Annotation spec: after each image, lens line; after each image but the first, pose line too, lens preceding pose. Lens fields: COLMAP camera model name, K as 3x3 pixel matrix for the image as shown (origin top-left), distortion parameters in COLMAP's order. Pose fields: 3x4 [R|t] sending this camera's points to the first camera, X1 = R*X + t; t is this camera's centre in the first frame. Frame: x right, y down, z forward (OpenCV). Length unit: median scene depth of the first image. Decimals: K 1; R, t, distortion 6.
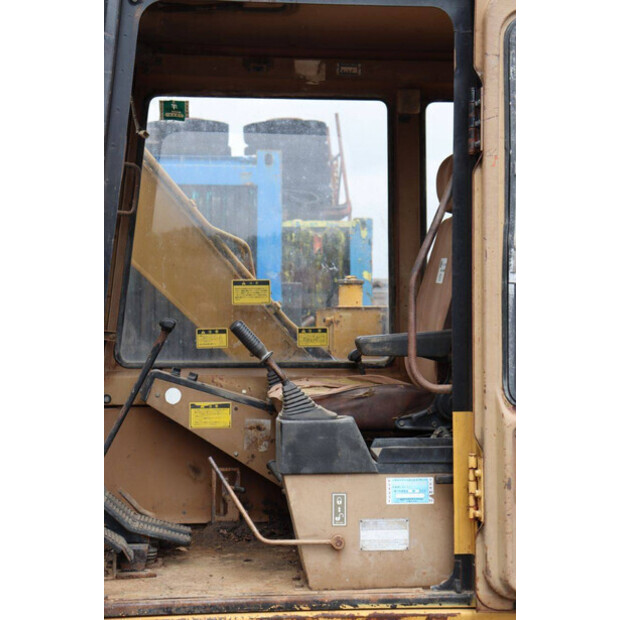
lens RADIAL K [[1092.9, 0, 310.1], [0, 1092.9, 309.9], [0, 0, 1]] dist [-0.060014, 0.000000]
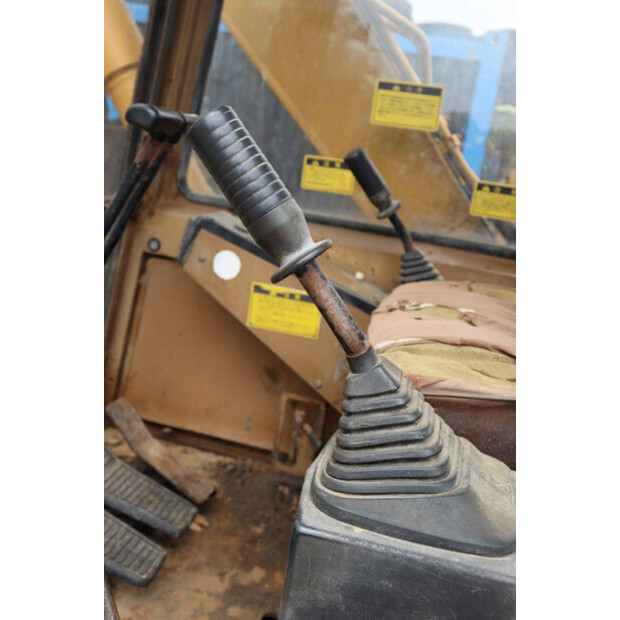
lens RADIAL K [[623.1, 0, 305.4], [0, 623.1, 312.3], [0, 0, 1]] dist [-0.073121, 0.000000]
pose [[0.942884, 0.211694, -0.257206, 0.001865], [-0.145292, 0.956141, 0.254331, 0.013440], [0.299765, -0.202435, 0.932288, 0.678520]]
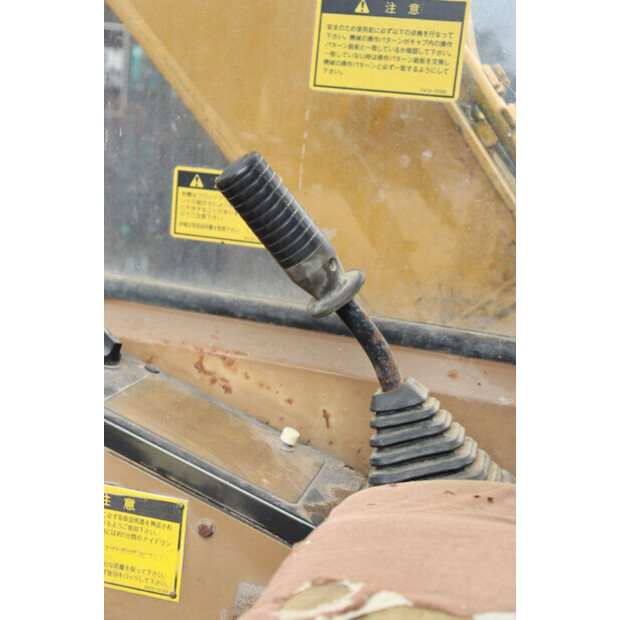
lens RADIAL K [[923.2, 0, 309.9], [0, 923.2, 312.0], [0, 0, 1]] dist [0.108054, 0.000000]
pose [[0.938316, 0.164863, -0.303946, 0.005209], [-0.107751, 0.974661, 0.196024, 0.003702], [0.328562, -0.151182, 0.932304, 0.803797]]
